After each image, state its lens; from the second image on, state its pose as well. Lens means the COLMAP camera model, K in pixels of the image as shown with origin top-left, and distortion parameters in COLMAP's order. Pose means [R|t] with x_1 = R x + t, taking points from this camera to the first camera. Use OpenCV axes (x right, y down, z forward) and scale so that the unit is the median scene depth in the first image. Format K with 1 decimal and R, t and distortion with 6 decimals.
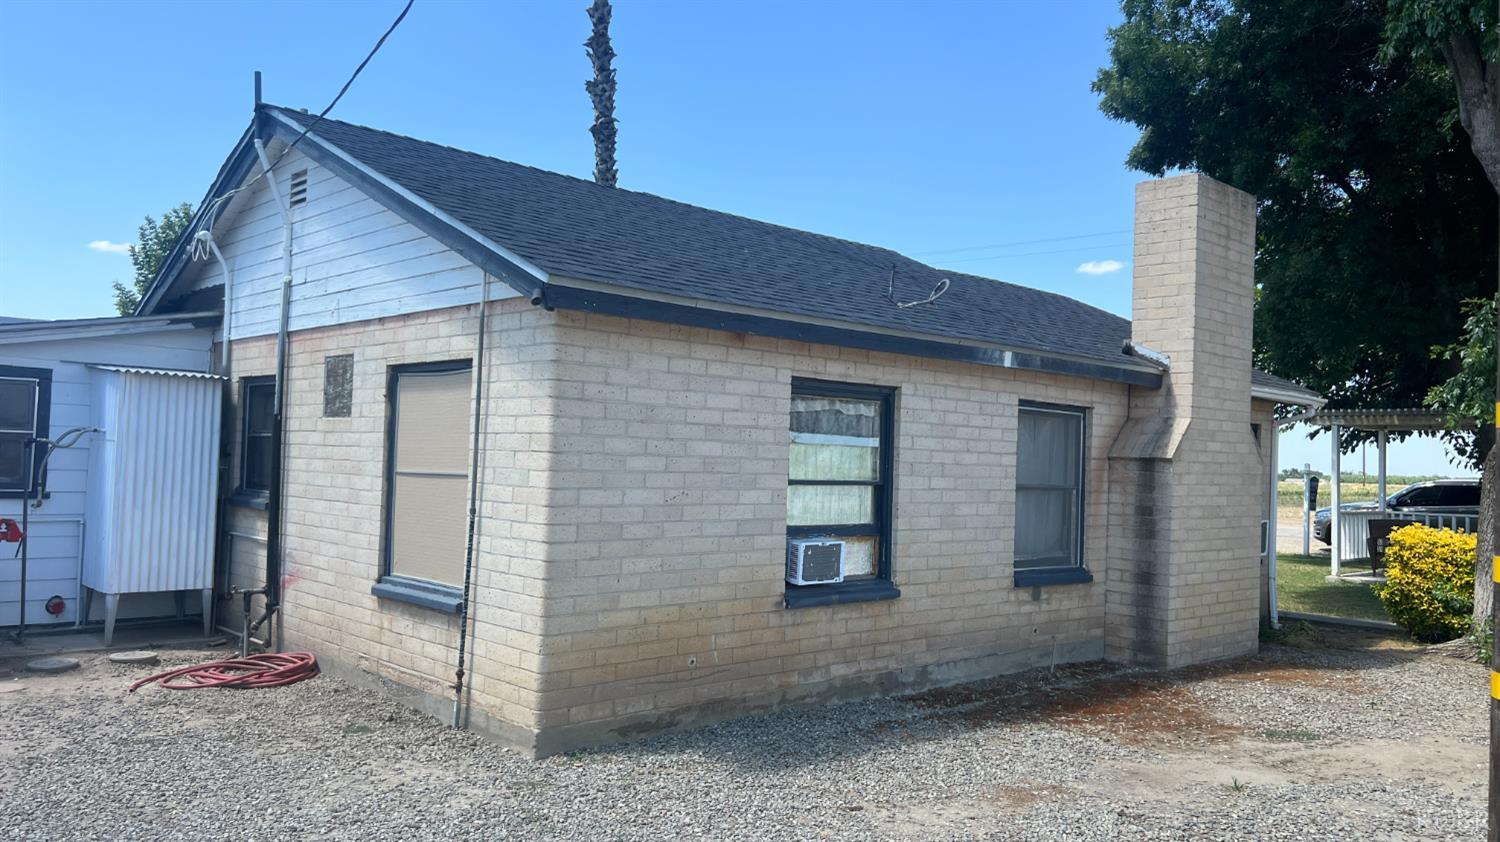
lens RADIAL K [[1170.1, 0, 755.7], [0, 1170.1, 425.0], [0, 0, 1]] dist [0.072391, -0.006191]
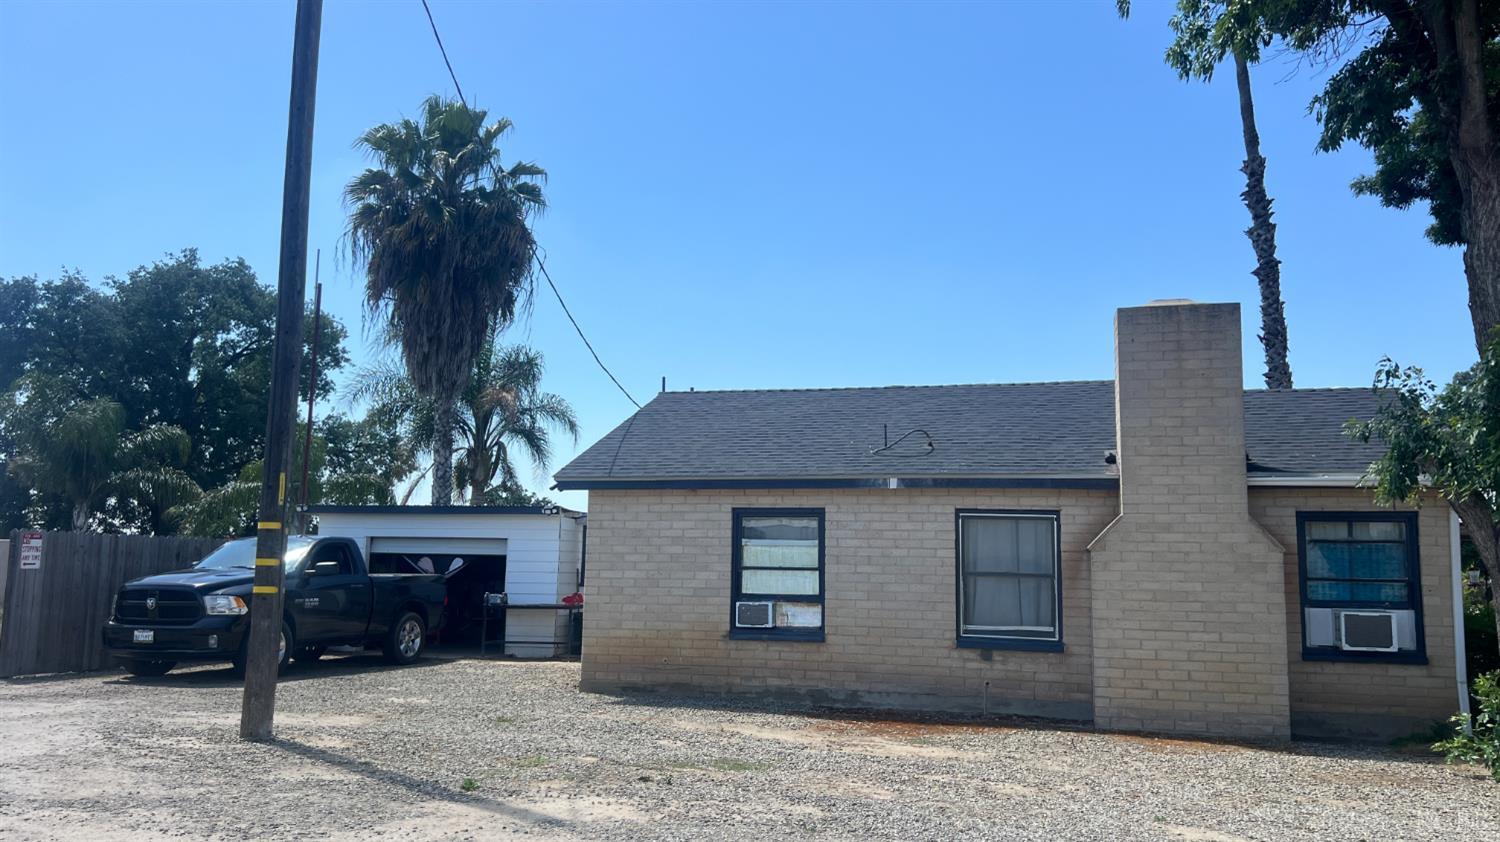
lens RADIAL K [[1170.1, 0, 750.2], [0, 1170.1, 418.3], [0, 0, 1]] dist [0.072391, -0.006191]
pose [[0.496711, -0.130412, -0.858062, 1.455912], [0.025159, 0.990395, -0.135961, 0.060820], [0.867551, 0.045945, 0.495221, 0.118791]]
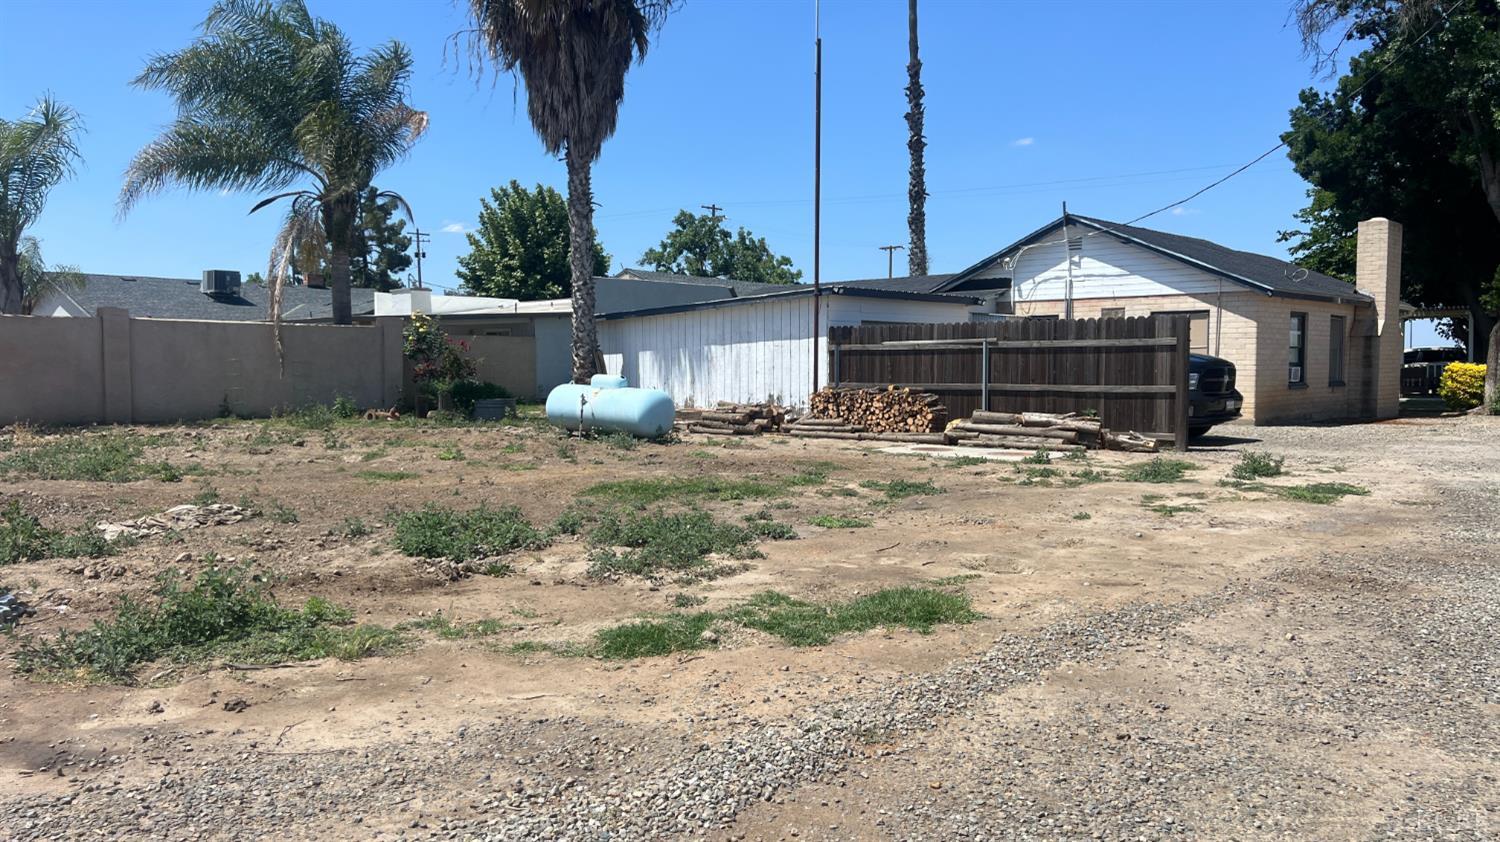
lens RADIAL K [[1170.1, 0, 746.4], [0, 1170.1, 412.1], [0, 0, 1]] dist [0.072391, -0.006191]
pose [[0.996444, -0.032925, 0.077556, -1.282713], [0.026986, 0.996711, 0.076416, -0.043991], [-0.079817, -0.074052, 0.994055, -1.538747]]
